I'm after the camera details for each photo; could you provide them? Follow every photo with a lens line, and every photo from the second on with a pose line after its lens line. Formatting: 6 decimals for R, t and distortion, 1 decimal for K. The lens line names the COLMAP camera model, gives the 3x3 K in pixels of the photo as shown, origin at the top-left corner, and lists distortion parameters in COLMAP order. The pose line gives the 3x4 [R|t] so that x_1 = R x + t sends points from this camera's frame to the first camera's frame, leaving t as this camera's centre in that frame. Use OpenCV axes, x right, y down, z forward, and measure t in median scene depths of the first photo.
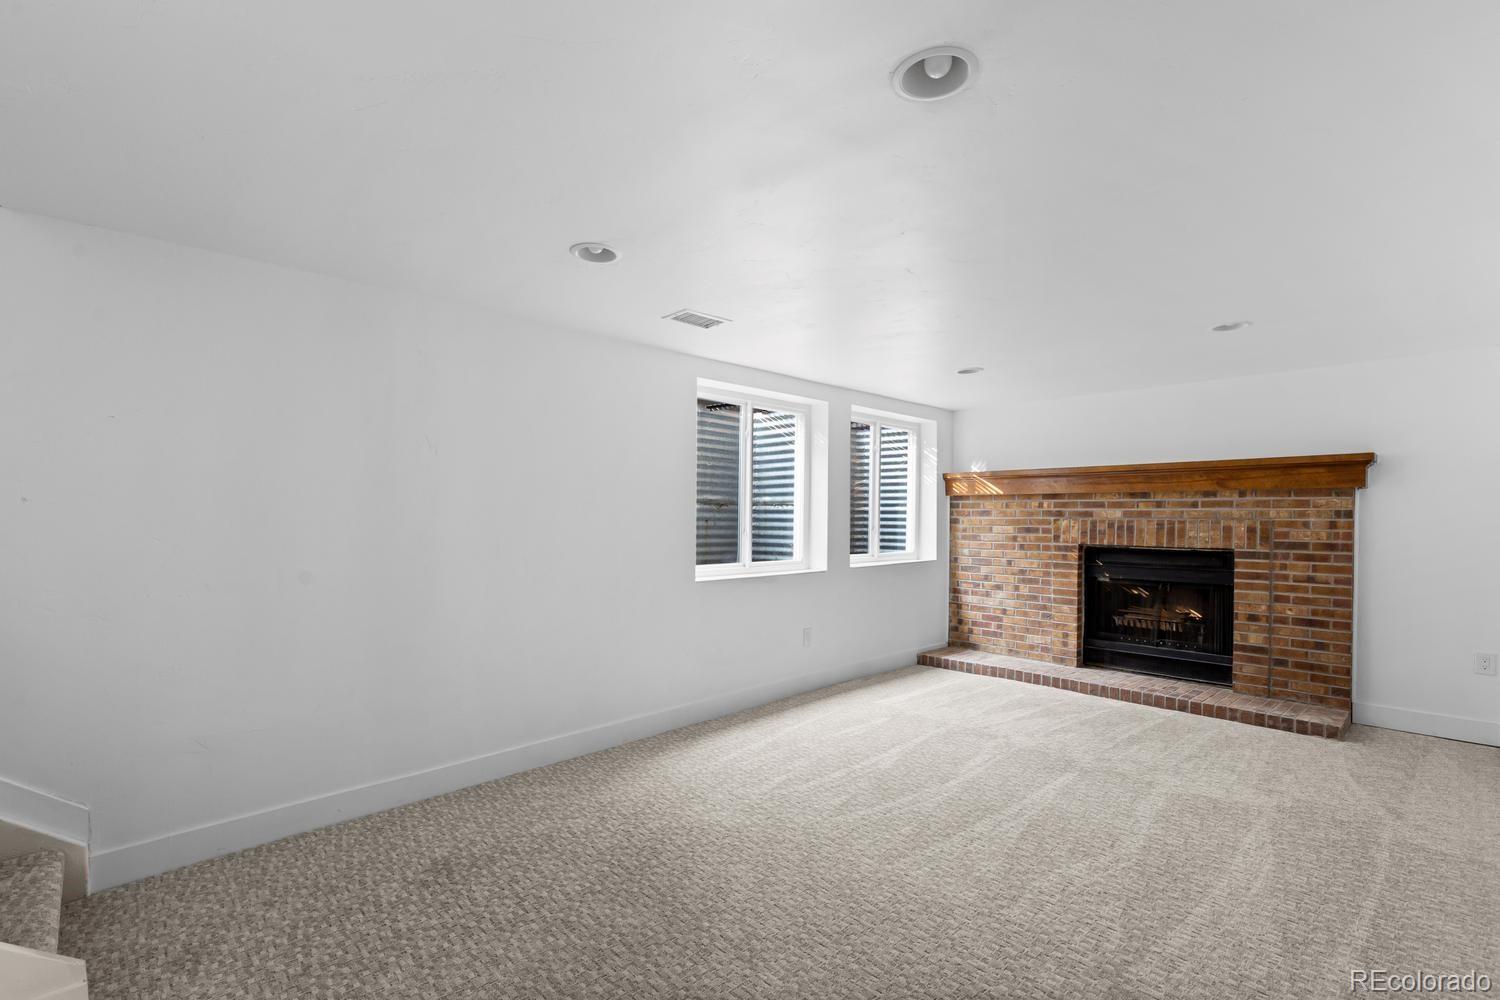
lens RADIAL K [[675.9, 0, 739.0], [0, 675.9, 514.3], [0, 0, 1]] dist [0.005625, -0.002758]
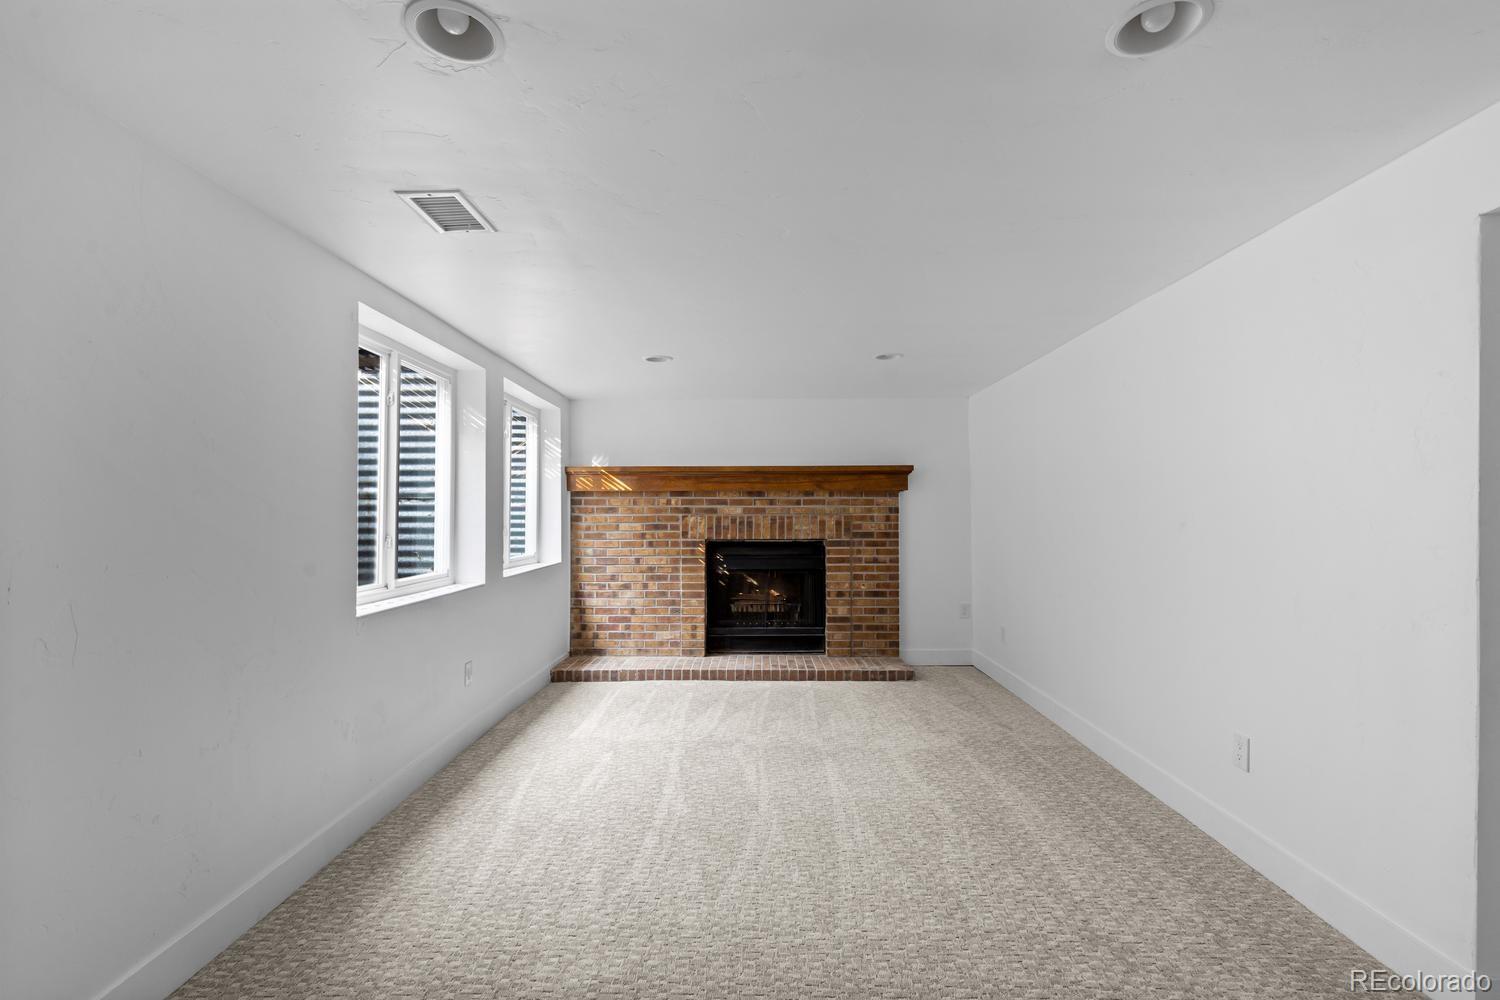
lens RADIAL K [[675.9, 0, 754.7], [0, 675.9, 501.6], [0, 0, 1]] dist [0.005625, -0.002758]
pose [[0.695506, 0.007025, 0.718486, -0.232388], [0.003506, 0.999907, -0.013171, -0.000471], [-0.718512, 0.011680, 0.695417, 0.245533]]
